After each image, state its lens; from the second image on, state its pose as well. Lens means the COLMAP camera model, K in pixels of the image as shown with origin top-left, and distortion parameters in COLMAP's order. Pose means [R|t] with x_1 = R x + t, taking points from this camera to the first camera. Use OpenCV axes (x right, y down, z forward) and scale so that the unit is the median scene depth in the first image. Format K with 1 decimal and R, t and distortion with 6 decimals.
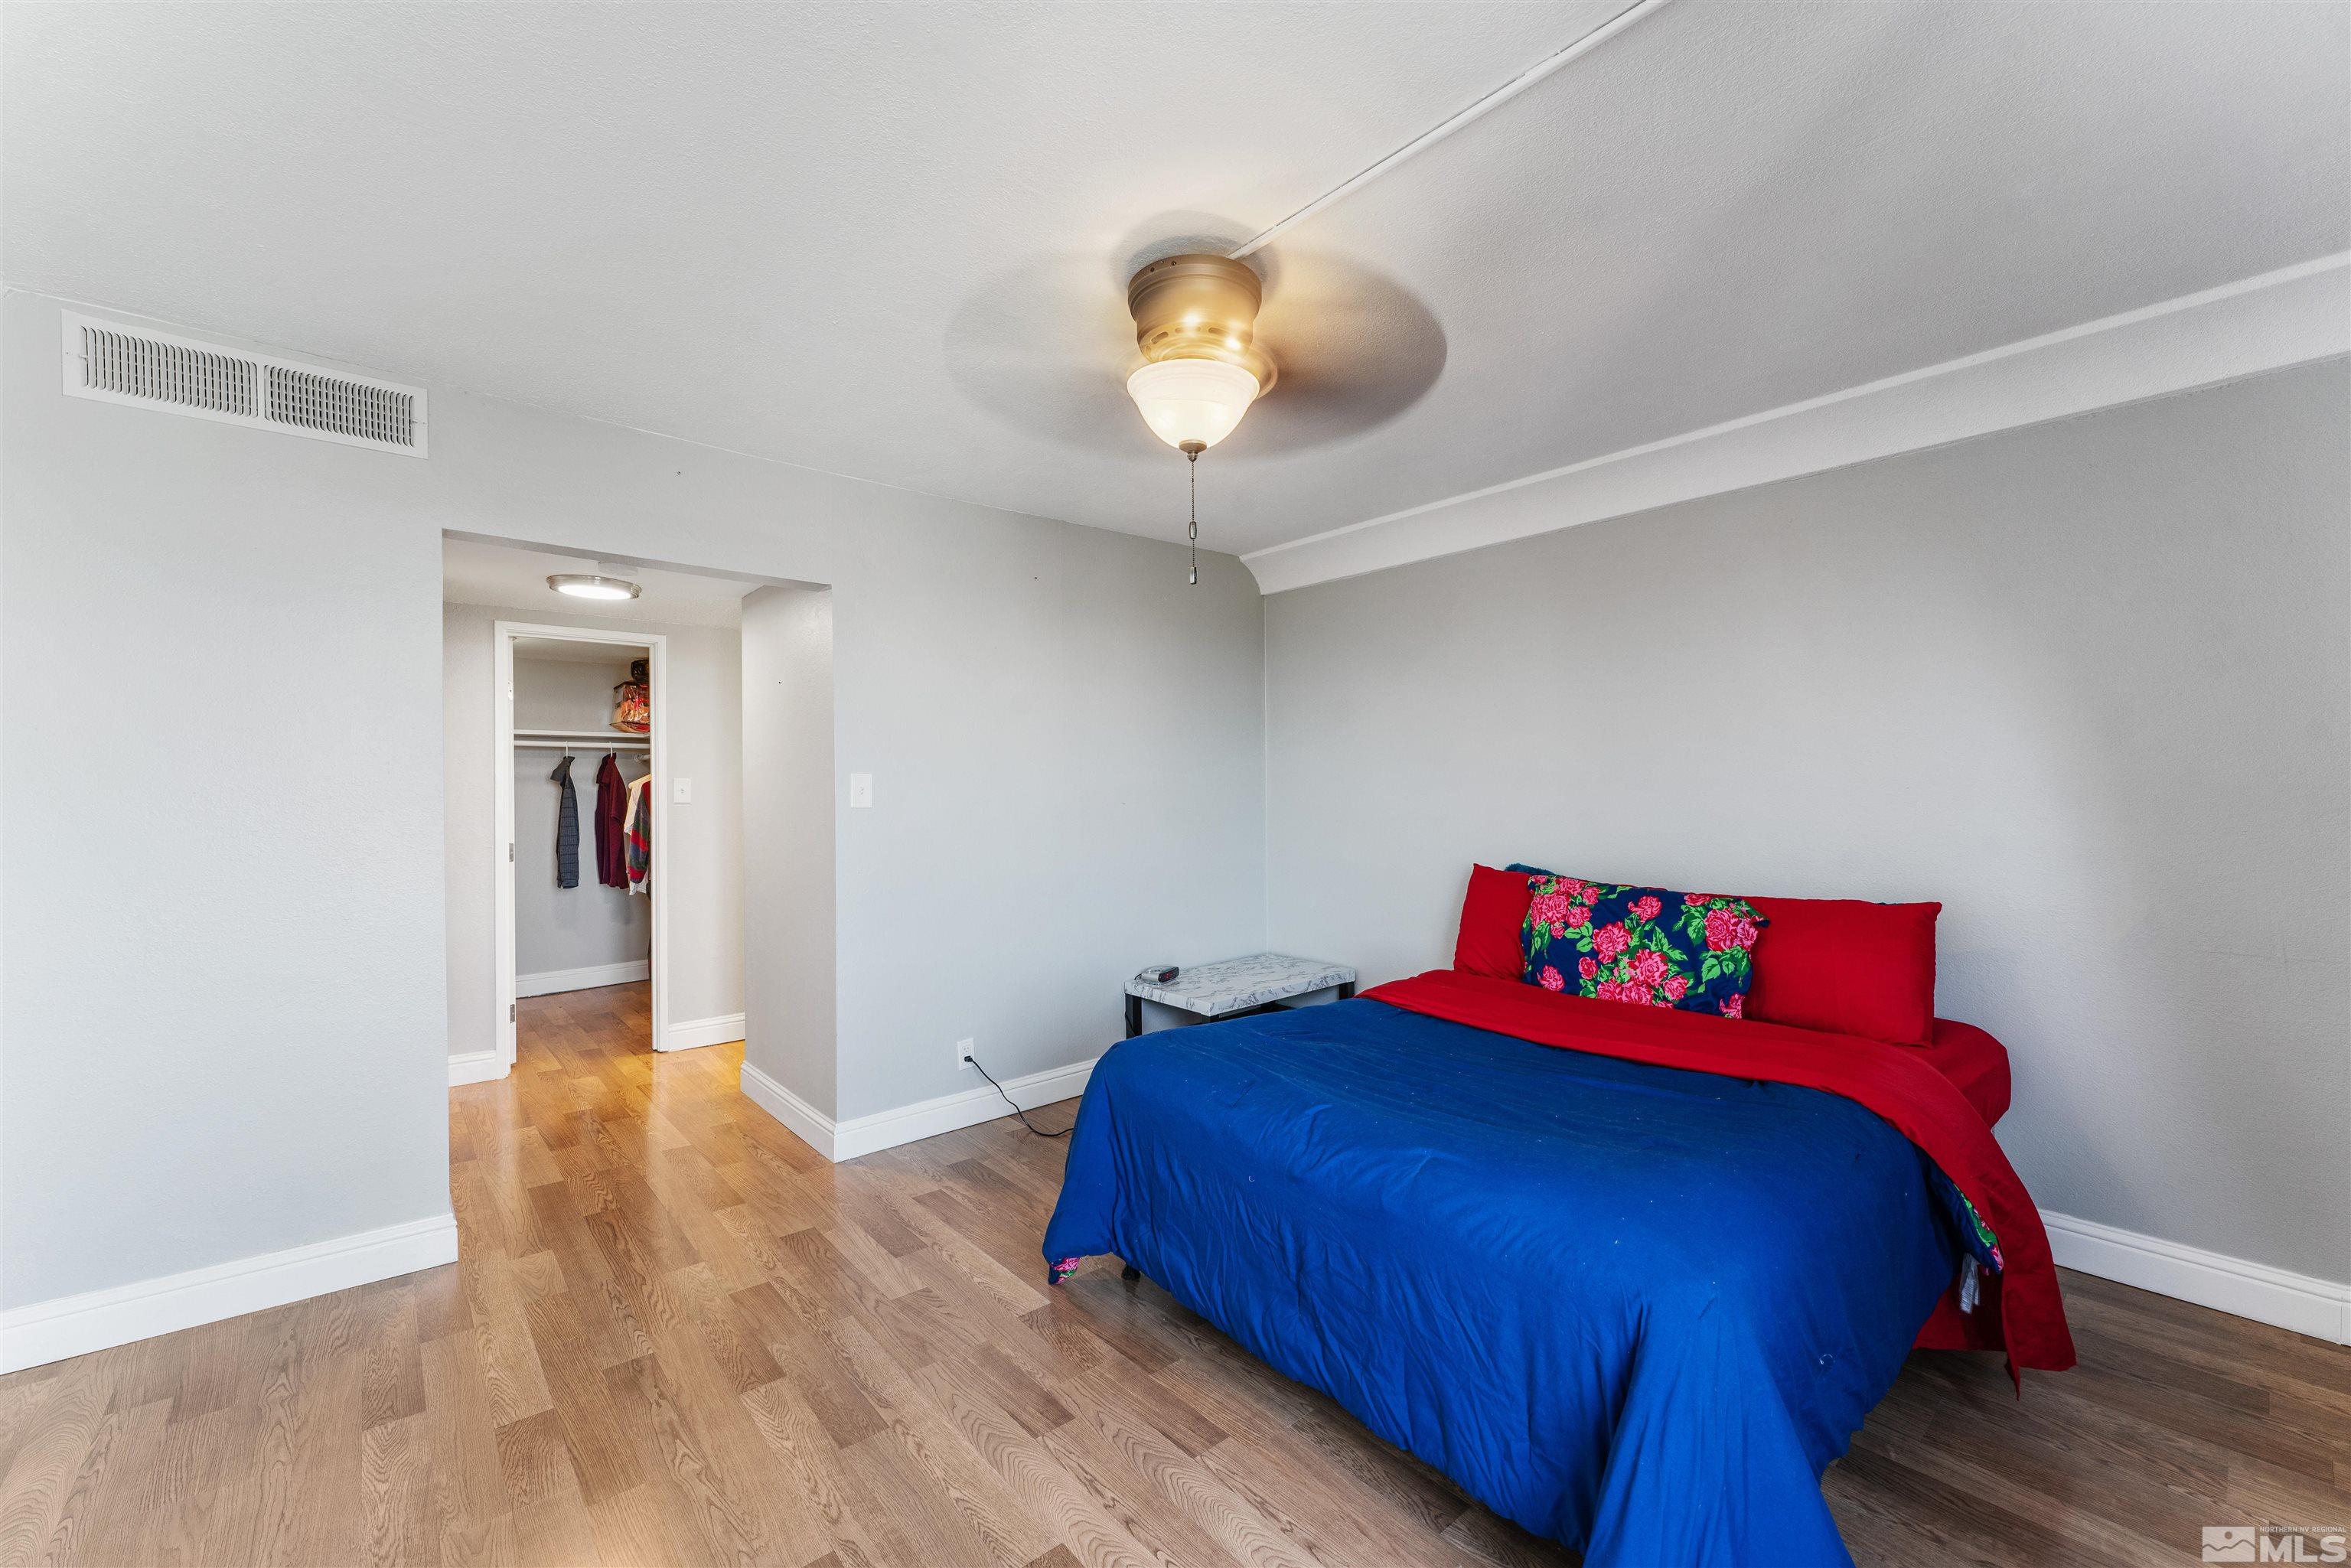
lens RADIAL K [[928.3, 0, 1175.5], [0, 928.3, 784.0], [0, 0, 1]] dist [0.000108, 0.000156]
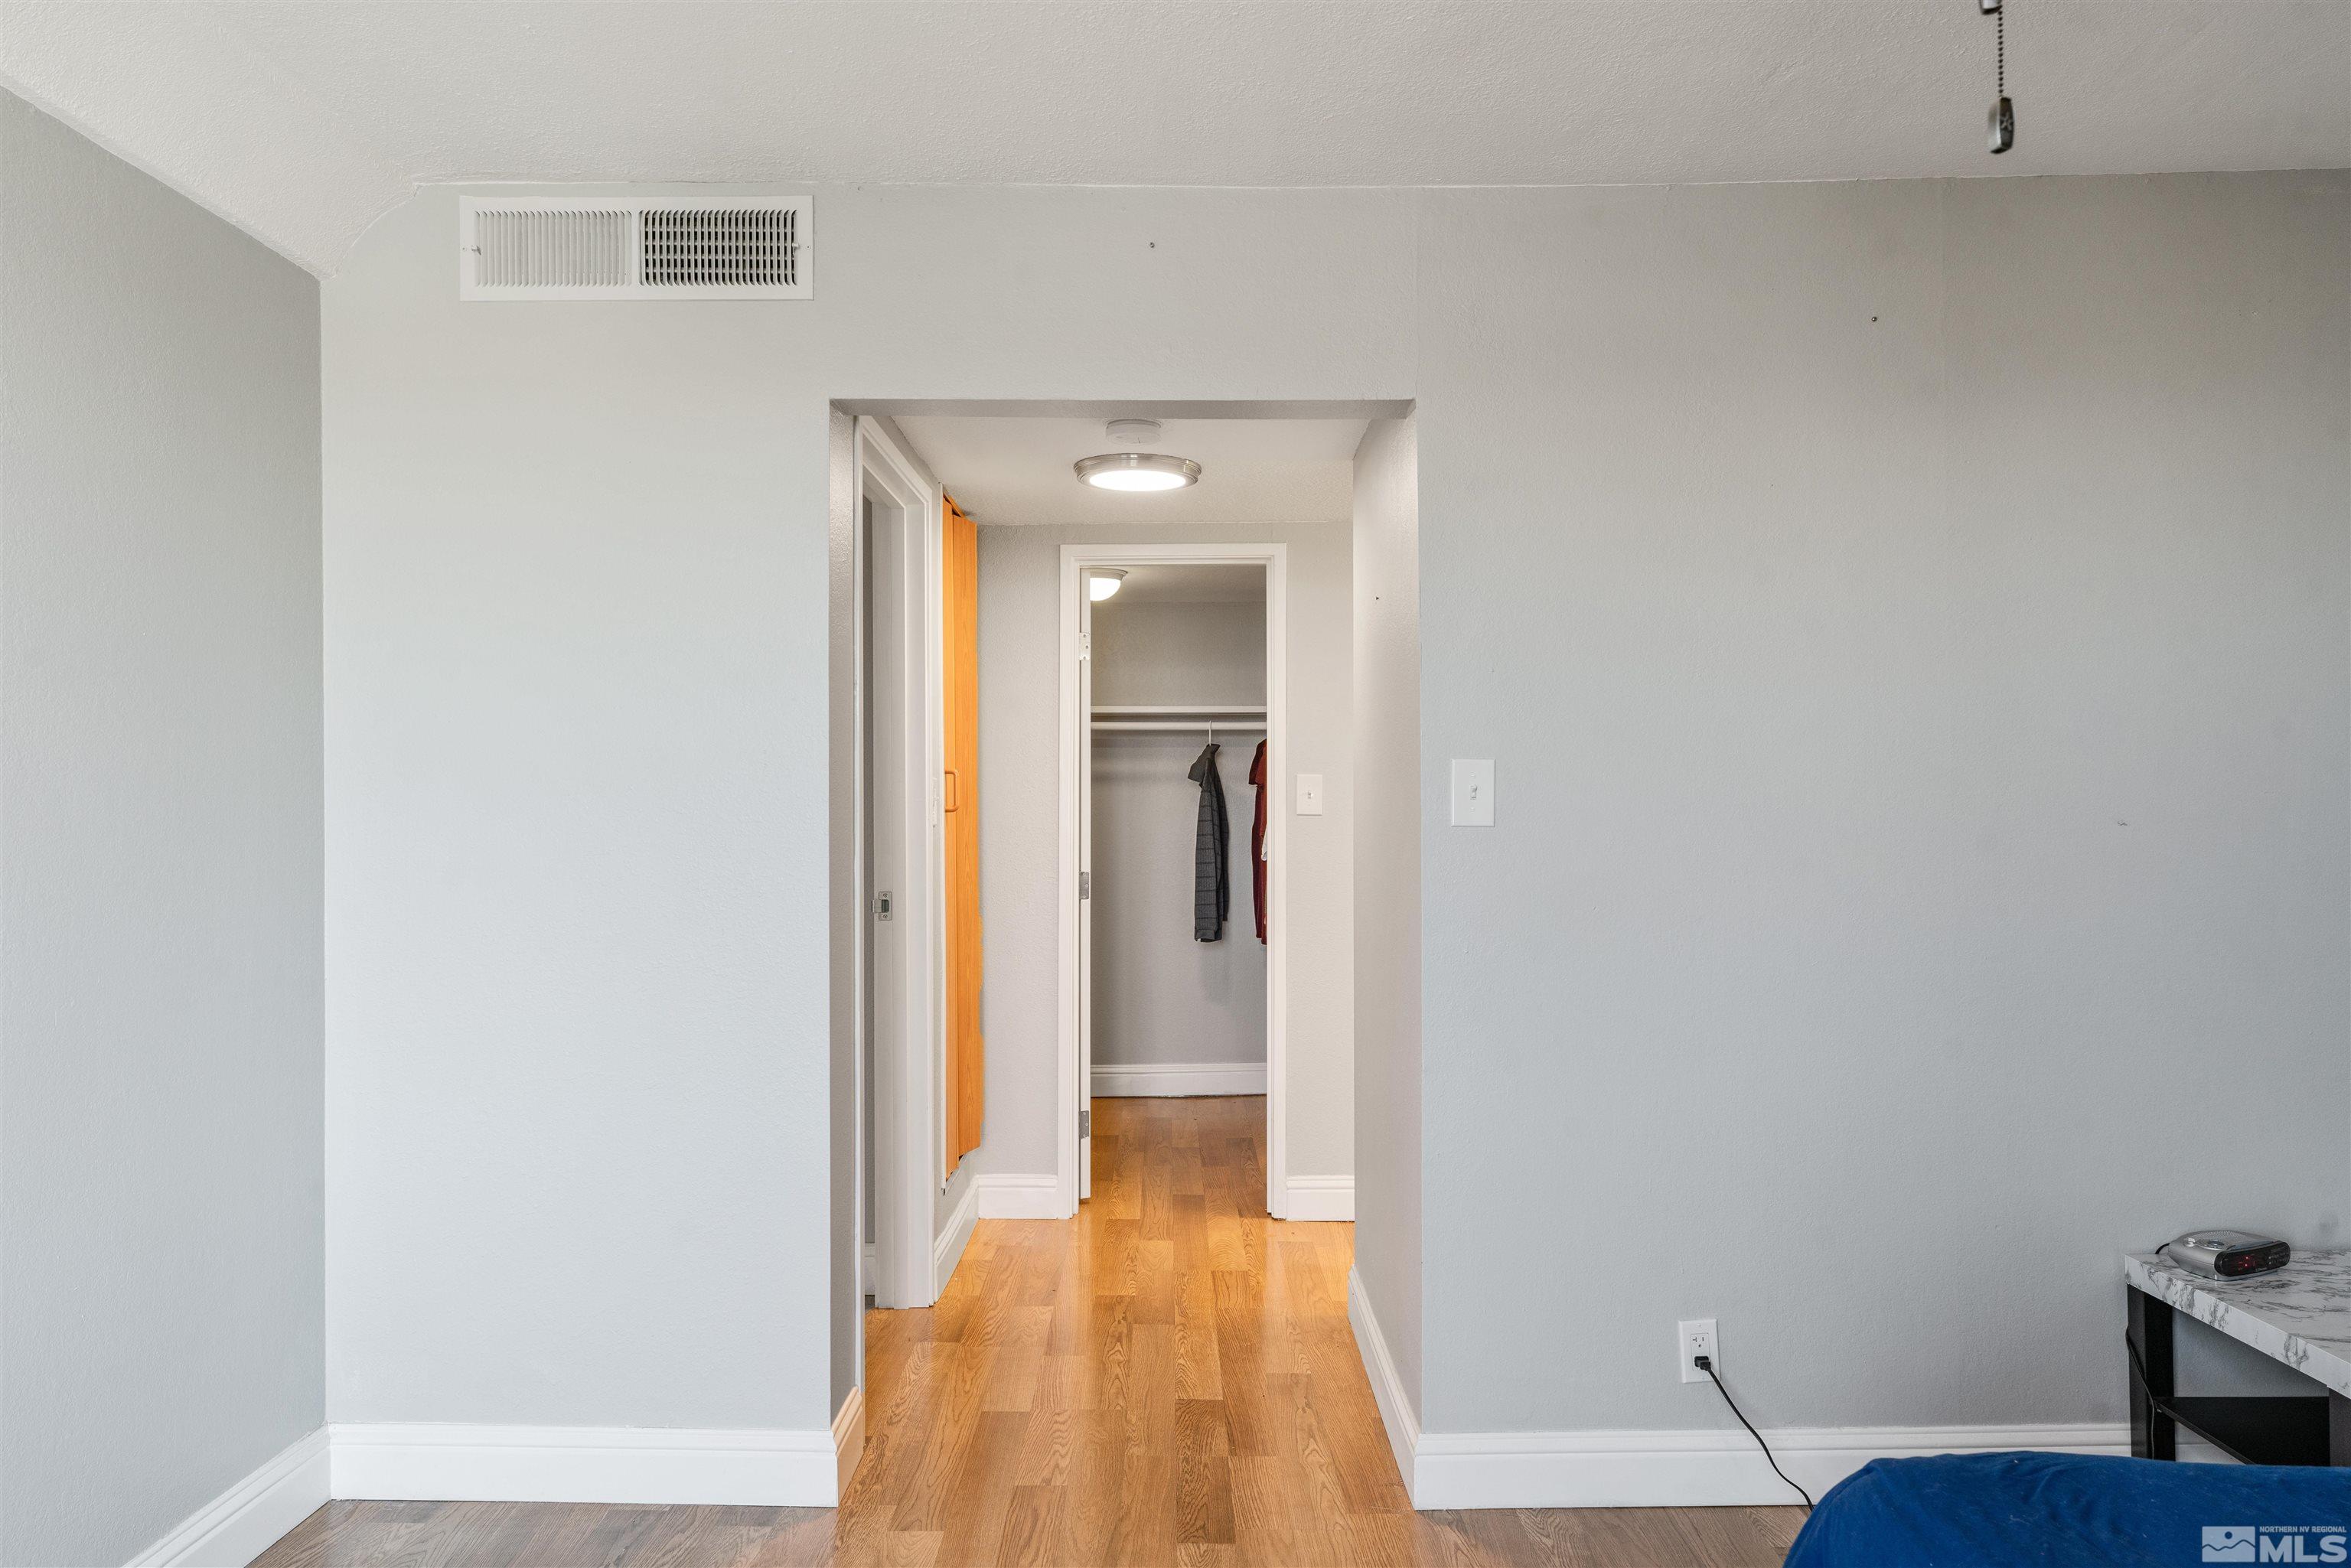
lens RADIAL K [[1553.5, 0, 1175.5], [0, 1553.5, 784.0], [0, 0, 1]] dist [0.005236, 0.001507]
pose [[0.755728, -0.005076, -0.654866, 0.082492], [0.003498, 0.999987, -0.003714, 0.004294], [0.654877, 0.000516, 0.755736, 0.202428]]
